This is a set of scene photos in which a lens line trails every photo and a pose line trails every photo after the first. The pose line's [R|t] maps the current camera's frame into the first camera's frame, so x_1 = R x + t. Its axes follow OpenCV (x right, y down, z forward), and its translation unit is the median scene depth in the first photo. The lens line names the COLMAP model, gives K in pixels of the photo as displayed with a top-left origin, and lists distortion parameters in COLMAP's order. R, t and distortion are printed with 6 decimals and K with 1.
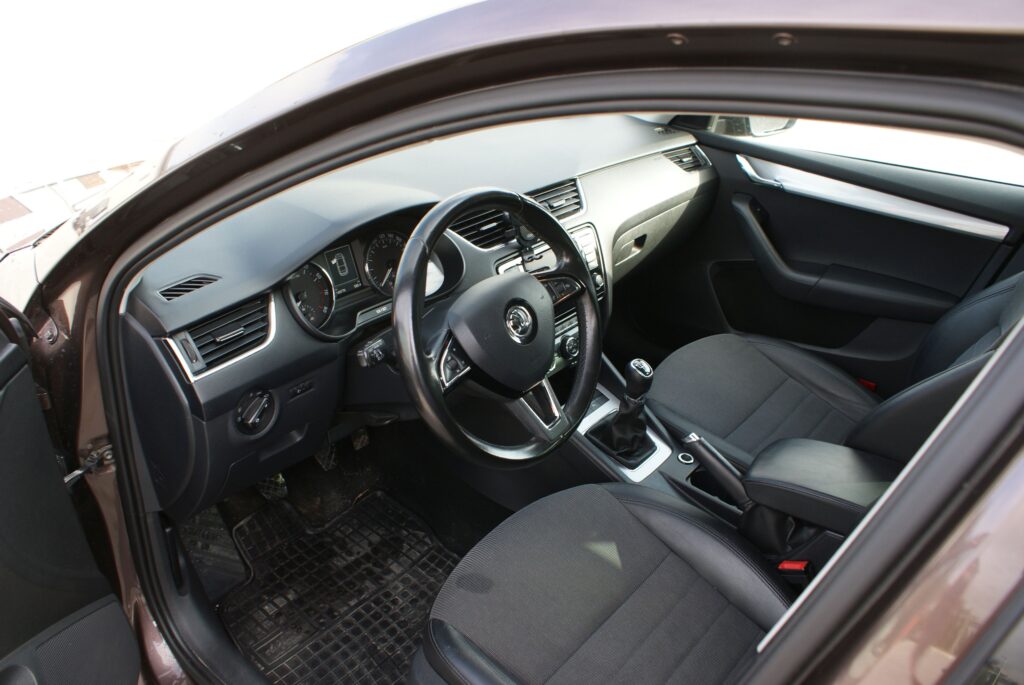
lens RADIAL K [[806.4, 0, 512.0], [0, 806.4, 342.5], [0, 0, 1]] dist [-0.160516, 0.144806]
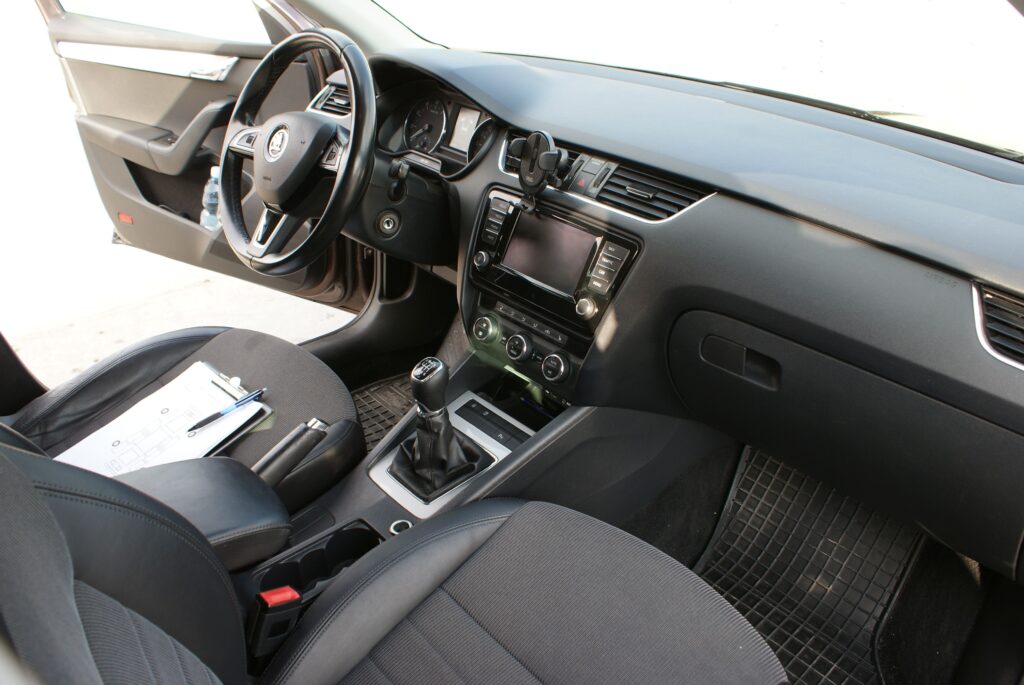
lens RADIAL K [[806.4, 0, 512.0], [0, 806.4, 342.5], [0, 0, 1]] dist [-0.160516, 0.144806]
pose [[-0.155365, 0.422712, -0.892847, 0.734645], [-0.482297, 0.756323, 0.442000, -0.325573], [0.862120, 0.499289, 0.086366, 0.897693]]
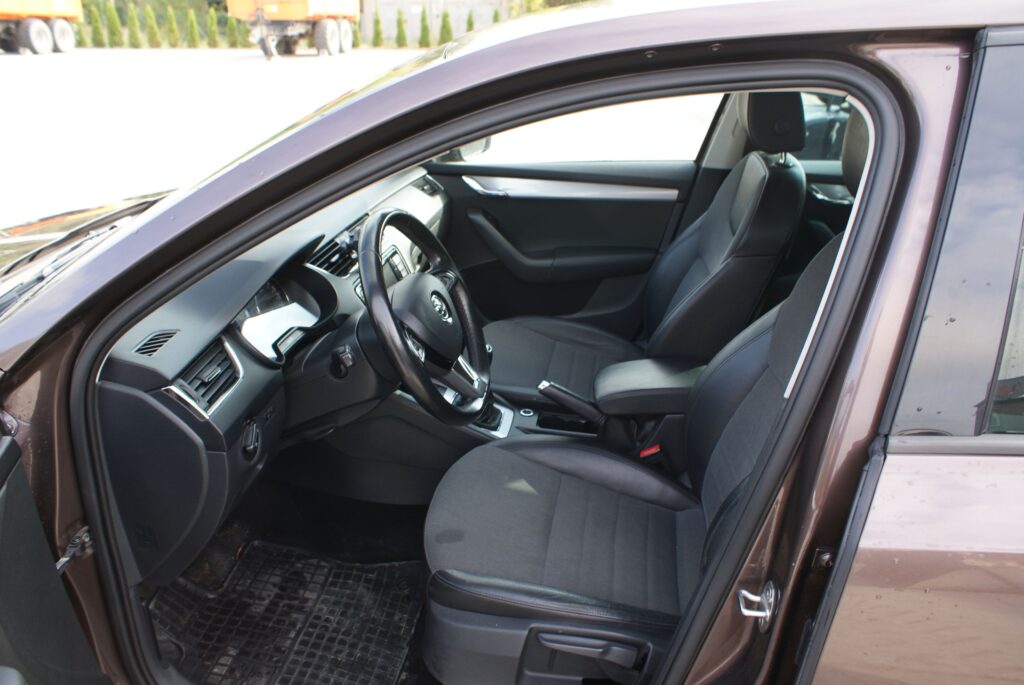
lens RADIAL K [[806.4, 0, 512.0], [0, 806.4, 342.5], [0, 0, 1]] dist [-0.160516, 0.144806]
pose [[0.857119, -0.237947, 0.456869, -0.331599], [0.273464, 0.961806, -0.012109, 0.049730], [-0.436538, 0.135316, 0.889452, -0.098632]]
